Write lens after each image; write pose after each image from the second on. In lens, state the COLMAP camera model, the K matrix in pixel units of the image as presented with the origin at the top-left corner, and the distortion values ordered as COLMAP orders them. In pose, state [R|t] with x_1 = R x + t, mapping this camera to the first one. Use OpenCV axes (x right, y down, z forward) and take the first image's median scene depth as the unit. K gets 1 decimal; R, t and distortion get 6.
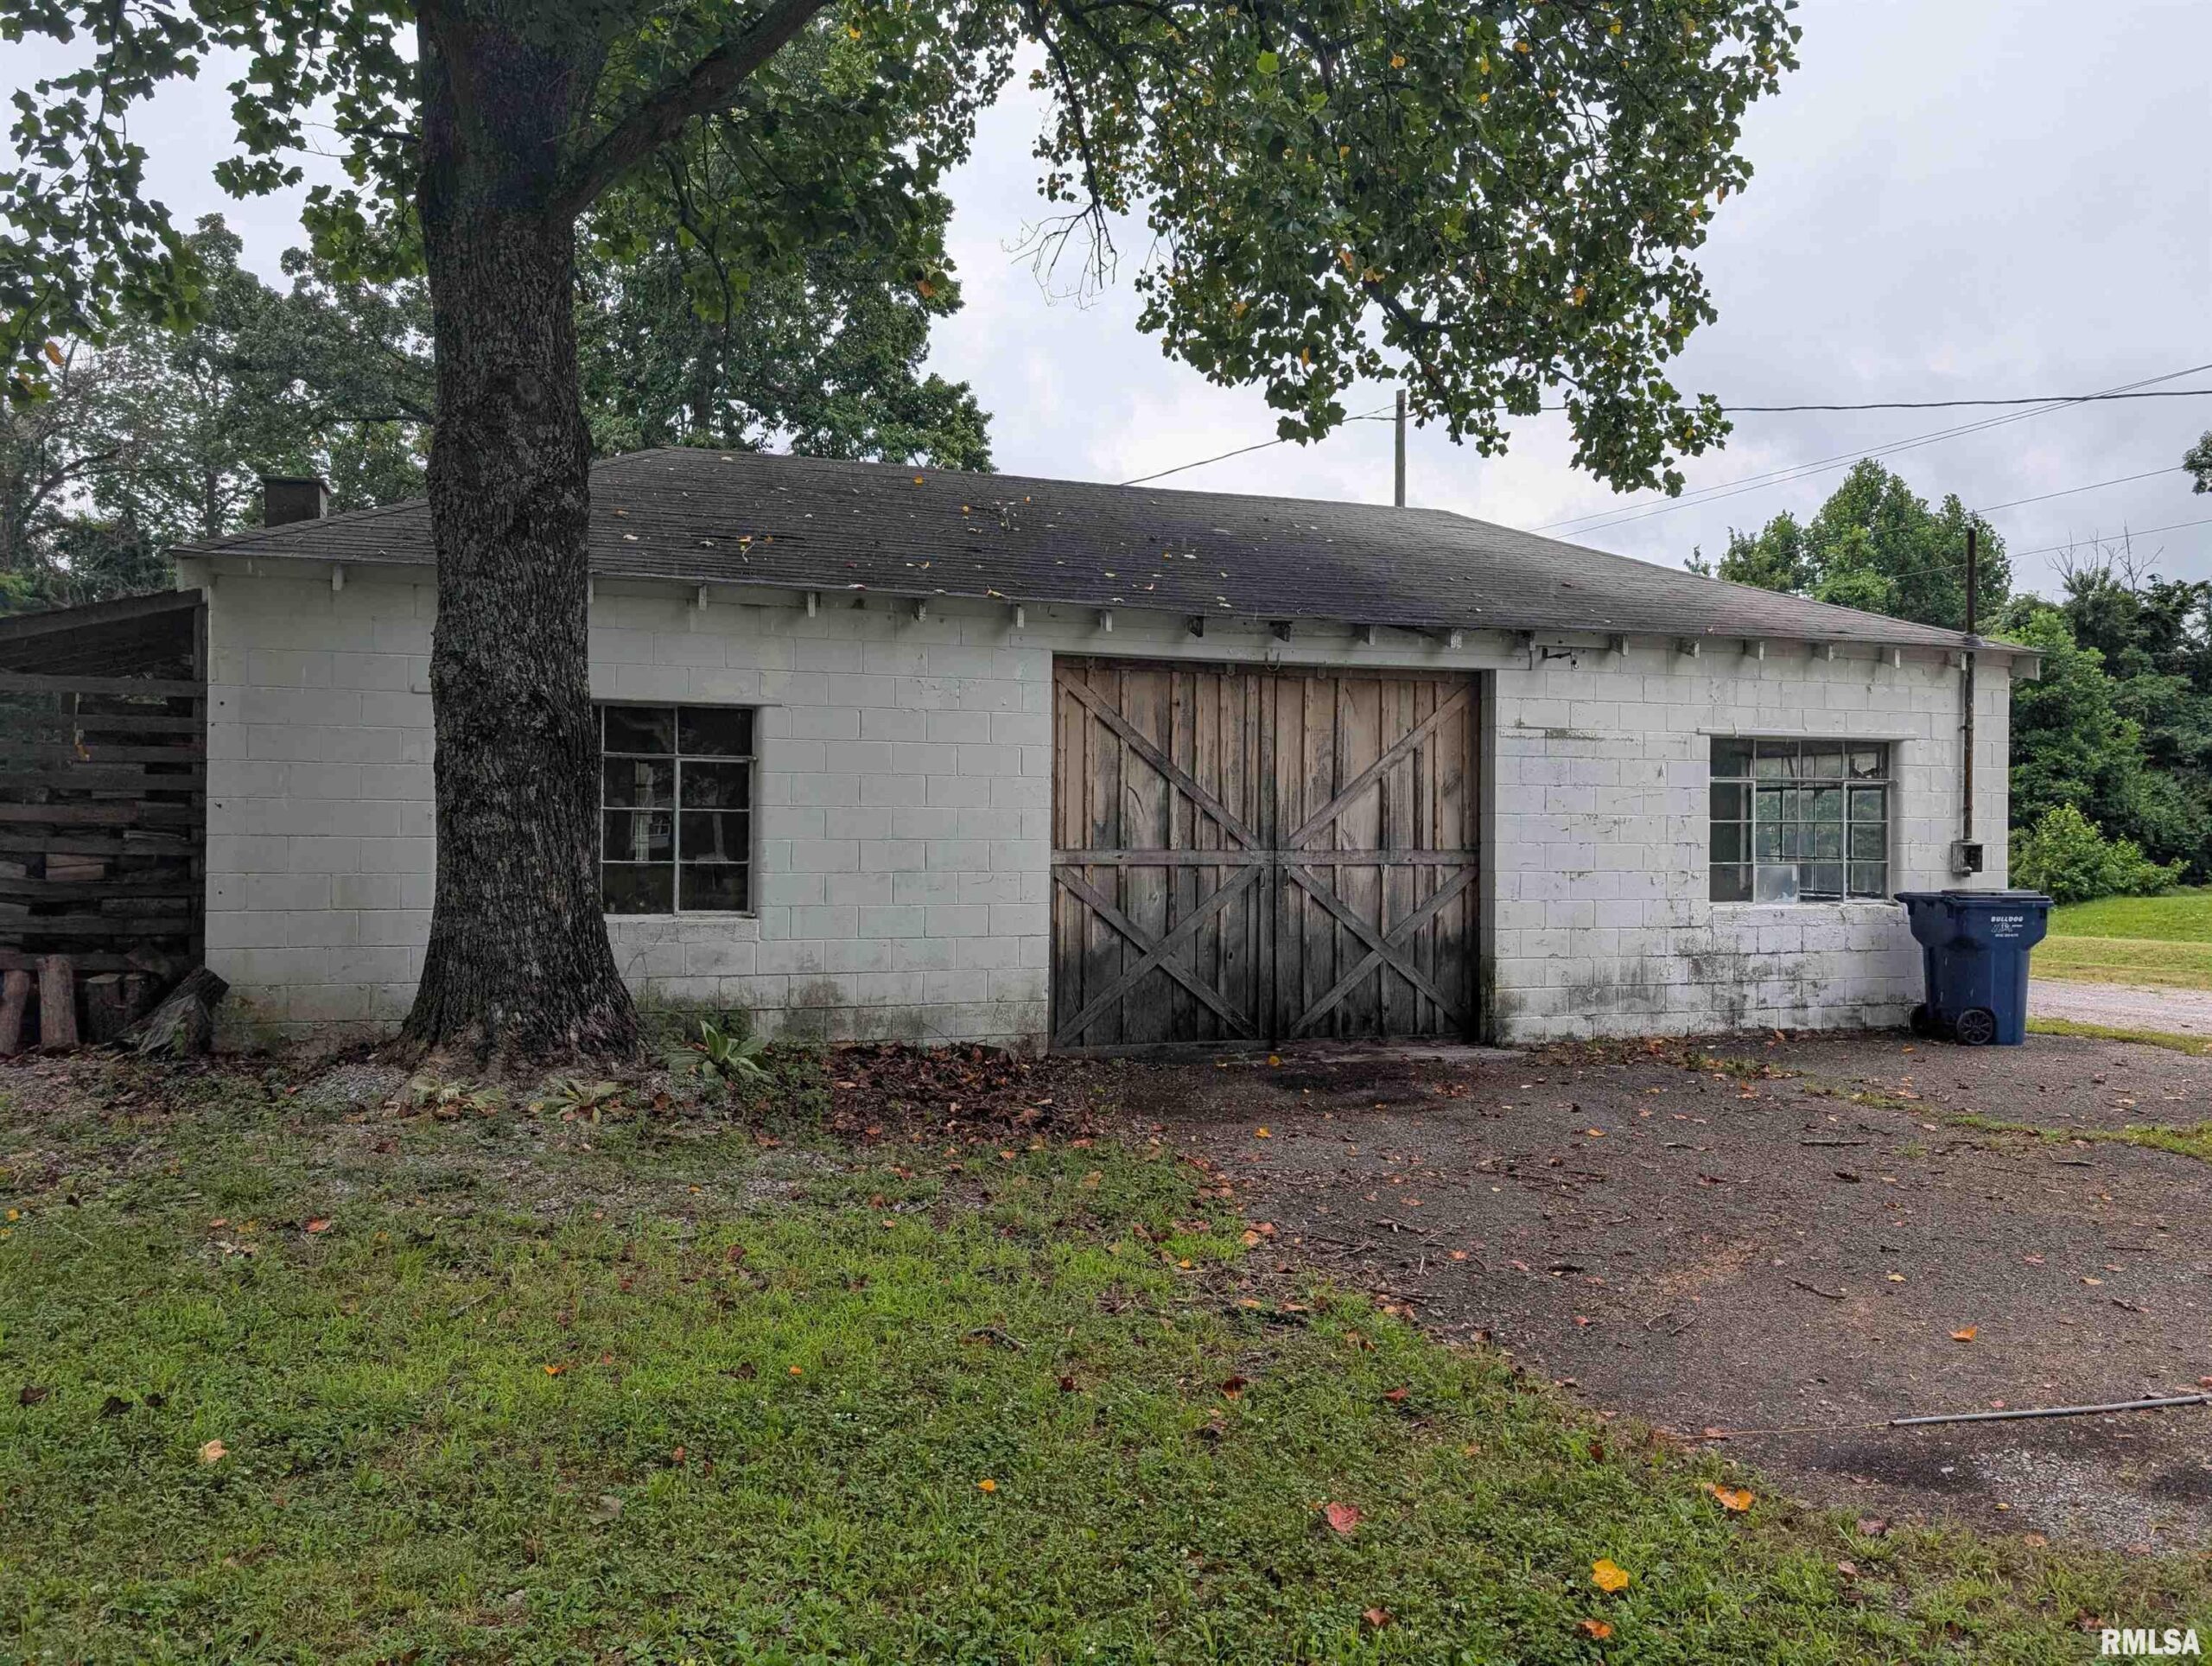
lens RADIAL K [[1538.4, 0, 1109.1], [0, 1538.4, 897.2], [0, 0, 1]] dist [0.009102, 0.000461]
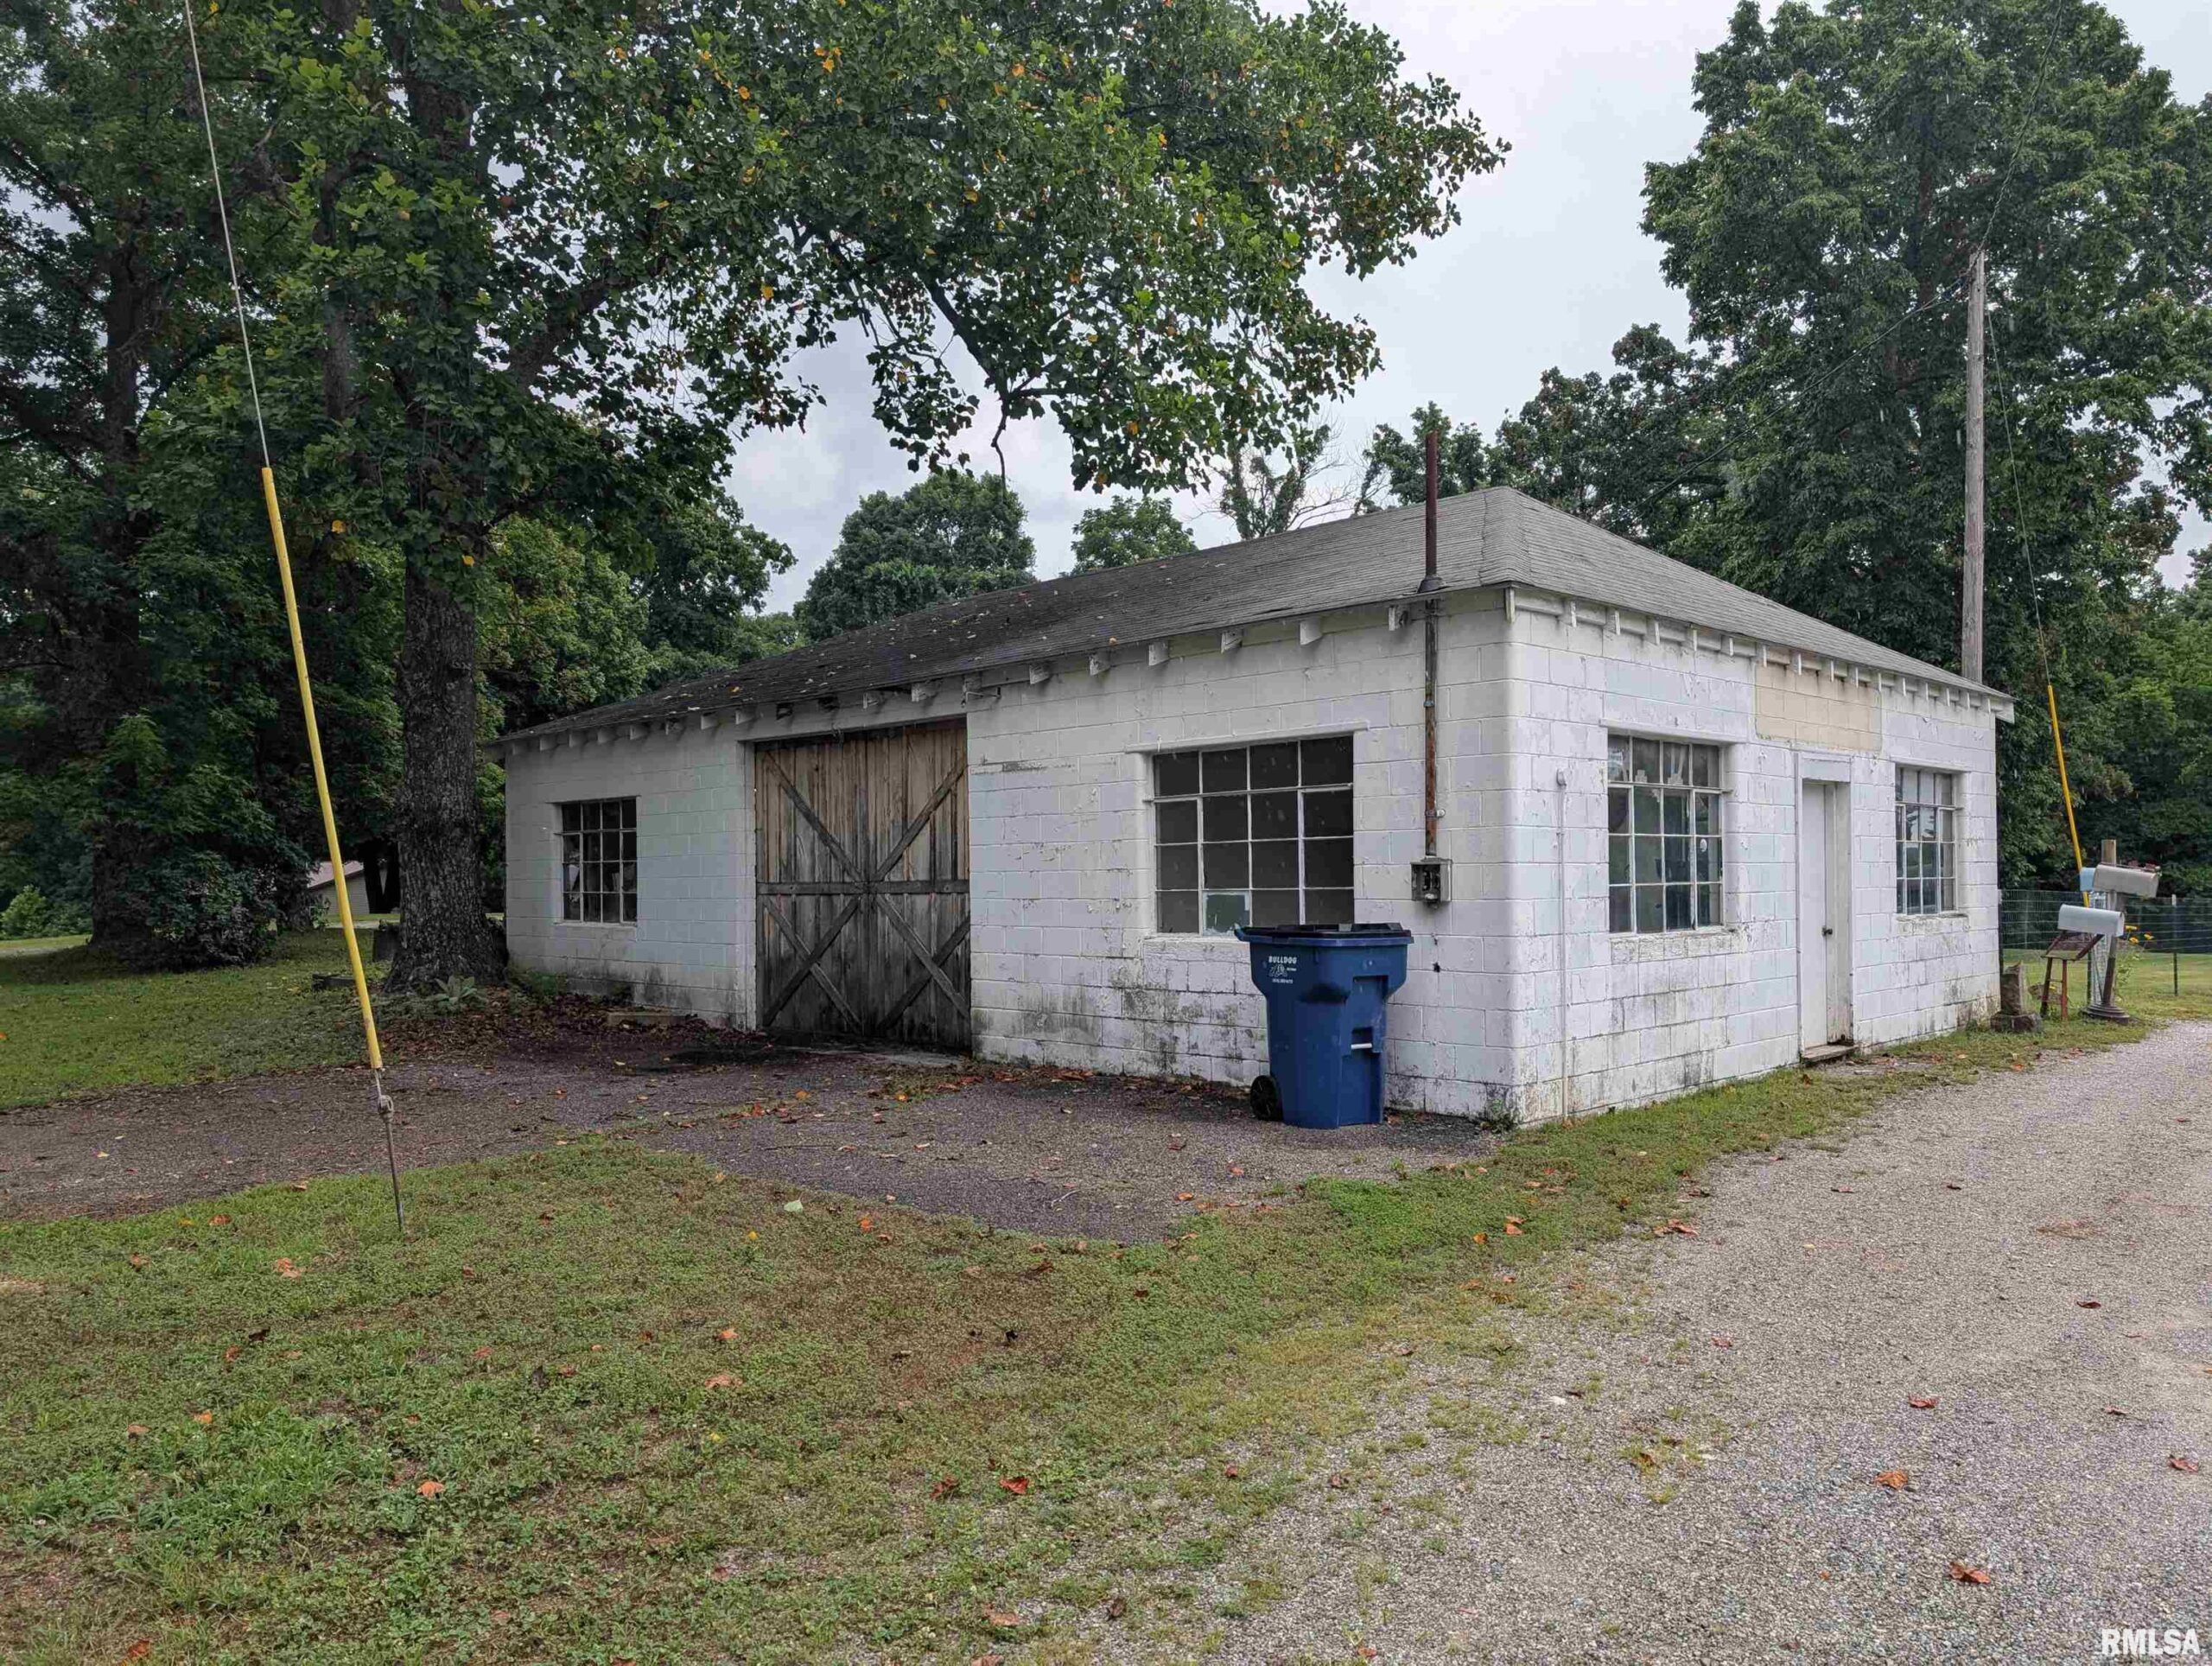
lens RADIAL K [[1575.0, 0, 1102.8], [0, 1575.0, 859.4], [0, 0, 1]] dist [0.028984, -0.025656]
pose [[0.468856, -0.015532, -0.883138, 1.224130], [-0.007026, 0.999748, -0.021312, -0.020436], [0.883247, 0.016197, 0.468629, 0.537806]]
